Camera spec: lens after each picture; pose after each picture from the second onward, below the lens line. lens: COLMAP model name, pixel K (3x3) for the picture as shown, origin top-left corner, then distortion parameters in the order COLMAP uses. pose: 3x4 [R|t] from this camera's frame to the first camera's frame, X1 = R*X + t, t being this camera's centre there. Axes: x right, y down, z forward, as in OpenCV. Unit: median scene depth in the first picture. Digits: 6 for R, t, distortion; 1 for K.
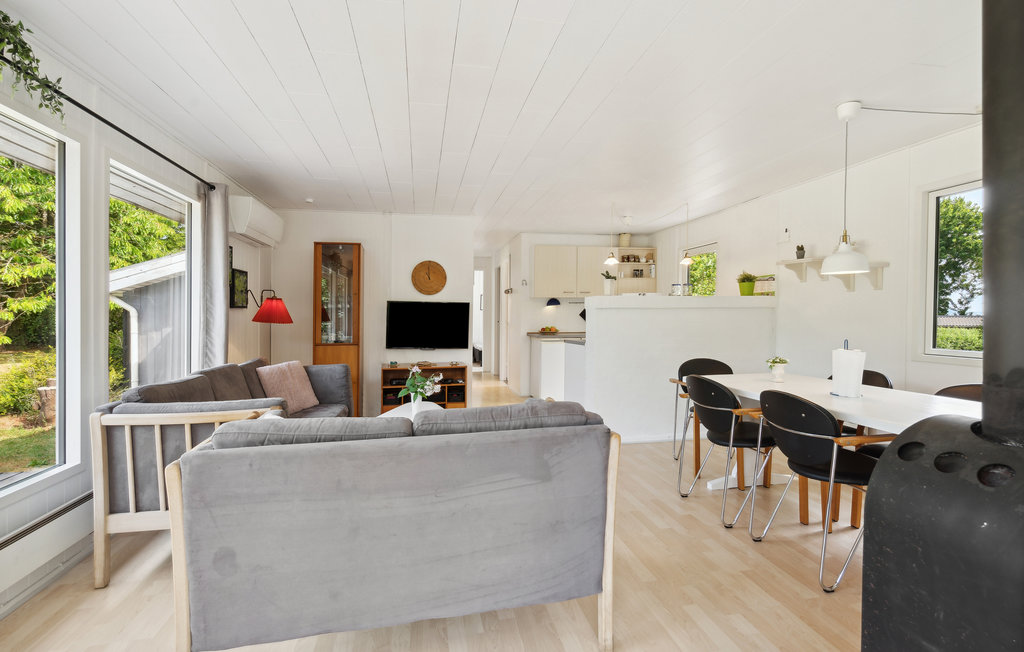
lens RADIAL K [[477.7, 0, 512.0], [0, 477.7, 326.0], [0, 0, 1]] dist [0.000184, 0.000201]
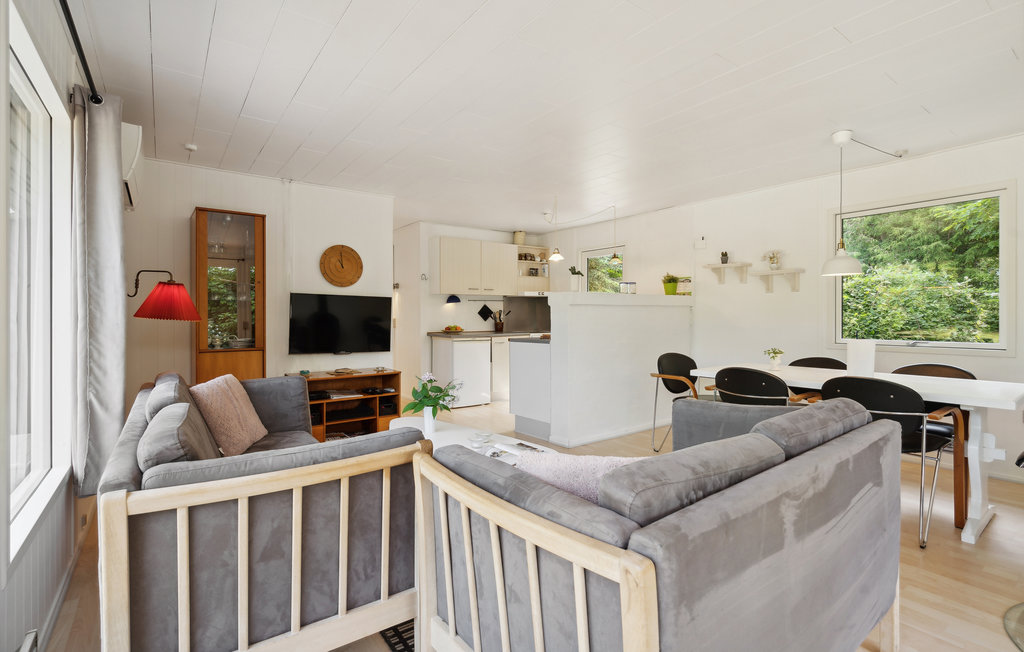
lens RADIAL K [[477.7, 0, 512.0], [0, 477.7, 326.0], [0, 0, 1]] dist [0.000184, 0.000201]
pose [[0.902061, -0.006902, 0.431553, -0.298287], [0.007978, 0.999968, -0.000683, 0.005224], [-0.431535, 0.004059, 0.902087, 0.157272]]
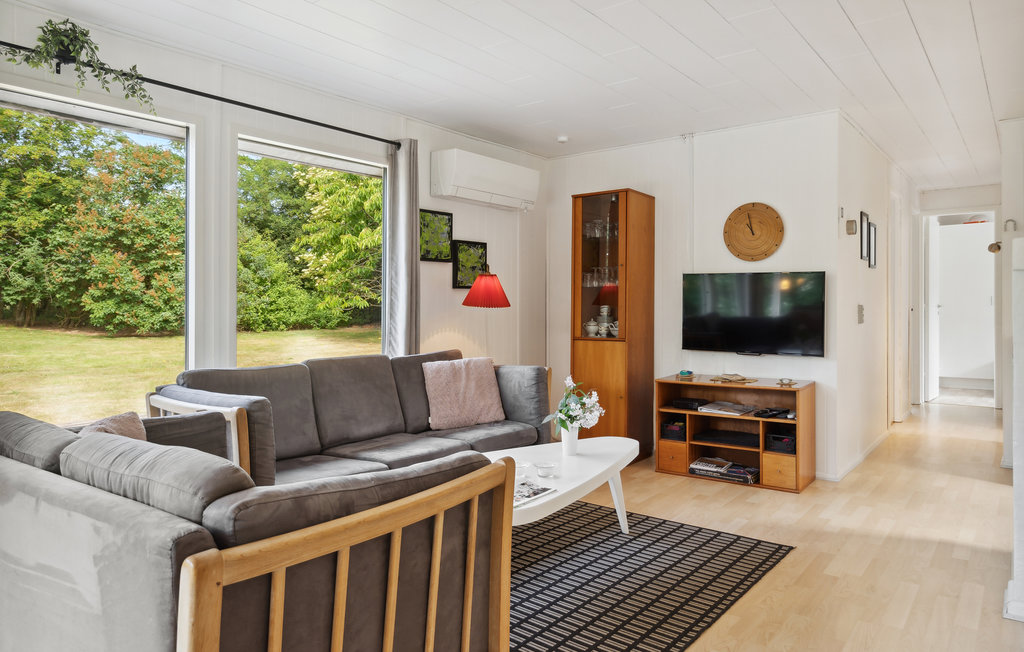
lens RADIAL K [[650.2, 0, 512.7], [0, 650.2, 307.9], [0, 0, 1]] dist [0.001477, 0.000472]
pose [[0.652418, 0.001437, -0.757858, 0.268002], [-0.012856, 0.999875, -0.009172, 0.003687], [0.757750, 0.015727, 0.652356, 0.293373]]
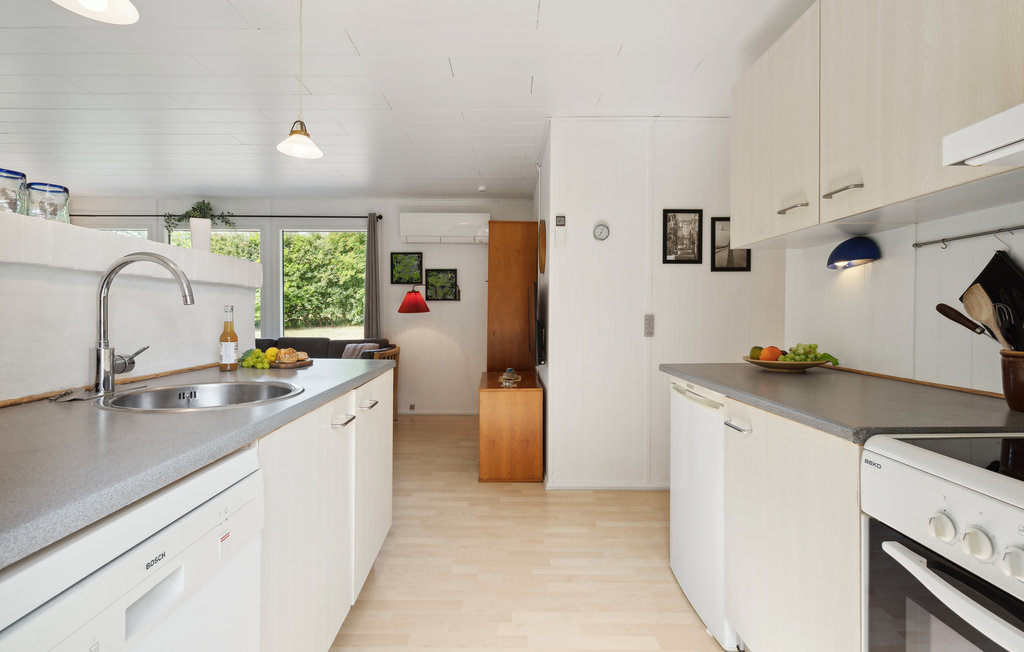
lens RADIAL K [[477.7, 0, 512.0], [0, 477.7, 326.0], [0, 0, 1]] dist [0.000184, 0.000201]
pose [[-0.177589, 0.020043, -0.983901, 0.522211], [-0.025488, 0.999364, 0.024958, -0.006107], [0.983775, 0.029510, -0.176965, 1.209480]]
